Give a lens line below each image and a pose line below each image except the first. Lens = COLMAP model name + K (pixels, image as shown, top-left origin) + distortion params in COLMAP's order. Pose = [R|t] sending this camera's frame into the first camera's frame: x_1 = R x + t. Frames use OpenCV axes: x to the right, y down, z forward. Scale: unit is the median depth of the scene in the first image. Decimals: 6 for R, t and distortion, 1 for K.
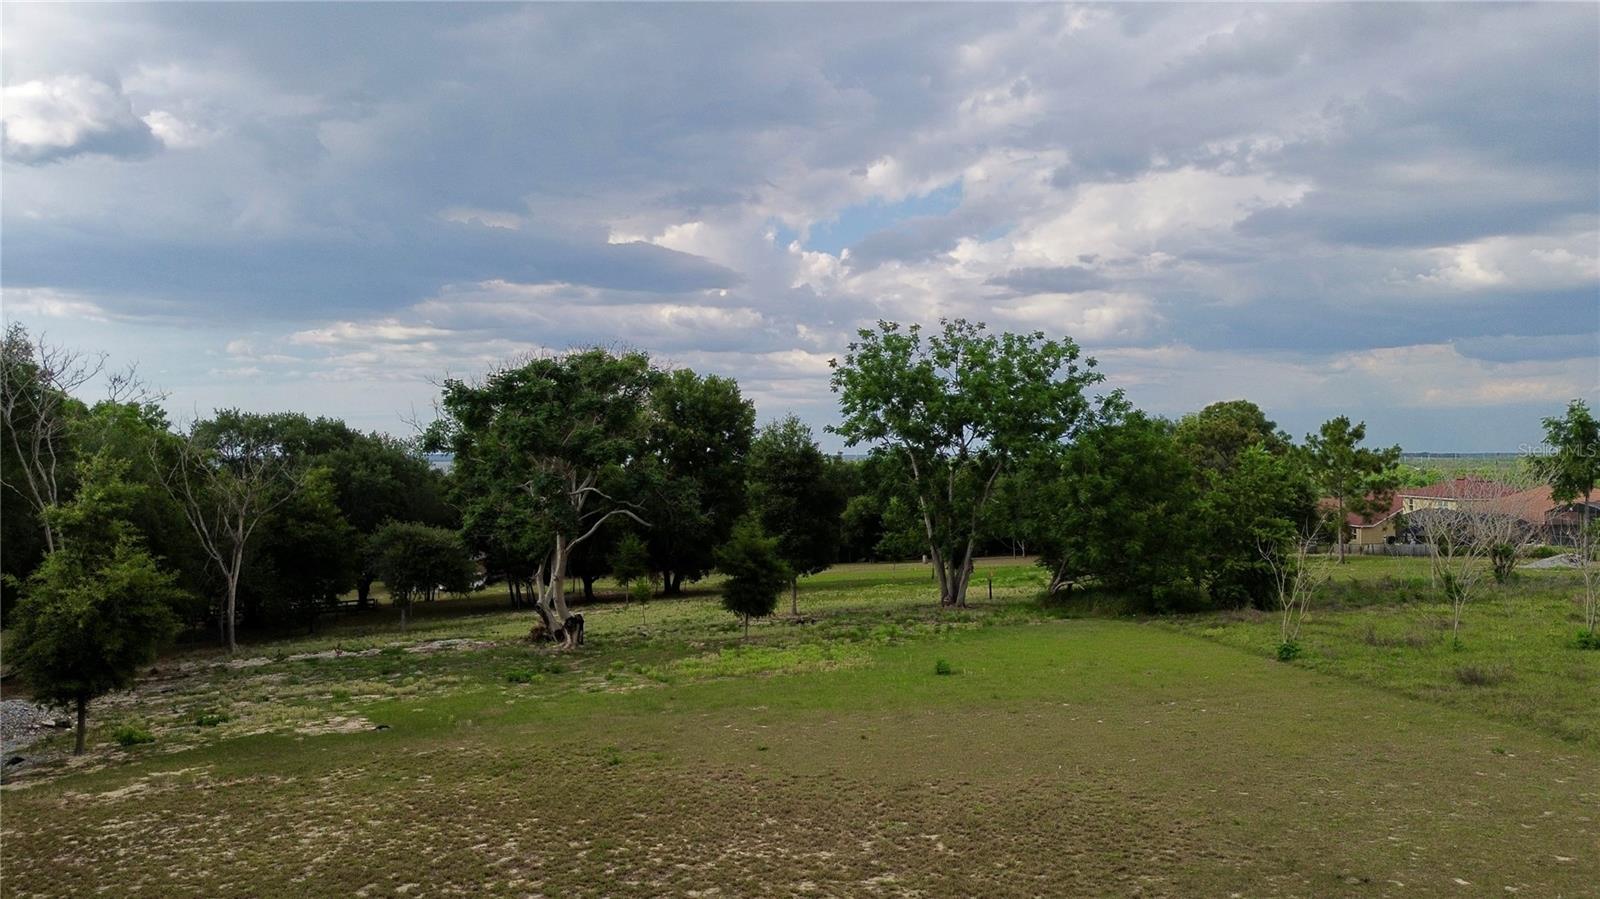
lens RADIAL K [[1126.4, 0, 802.7], [0, 1126.4, 444.1], [0, 0, 1]] dist [0.103316, -0.138321]
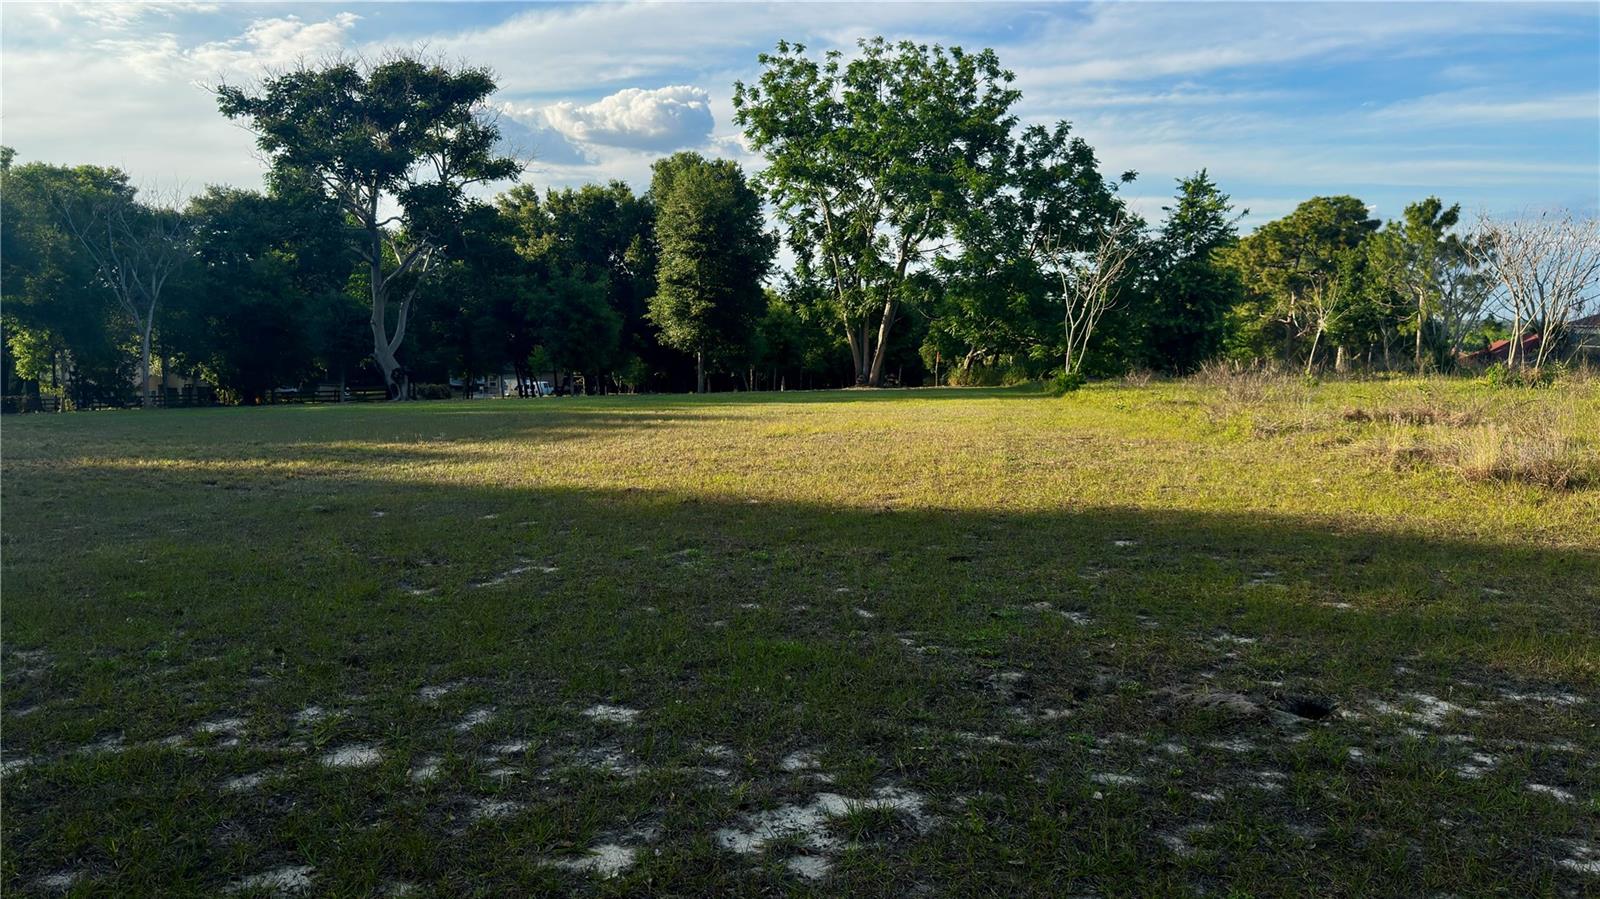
lens RADIAL K [[1099.7, 0, 814.2], [0, 1099.7, 396.0], [0, 0, 1]] dist [0.091074, -0.156318]
pose [[0.986498, 0.030193, -0.160966, 0.250247], [-0.016208, 0.996033, 0.087497, 0.087799], [0.162969, -0.083707, 0.983074, 0.175658]]
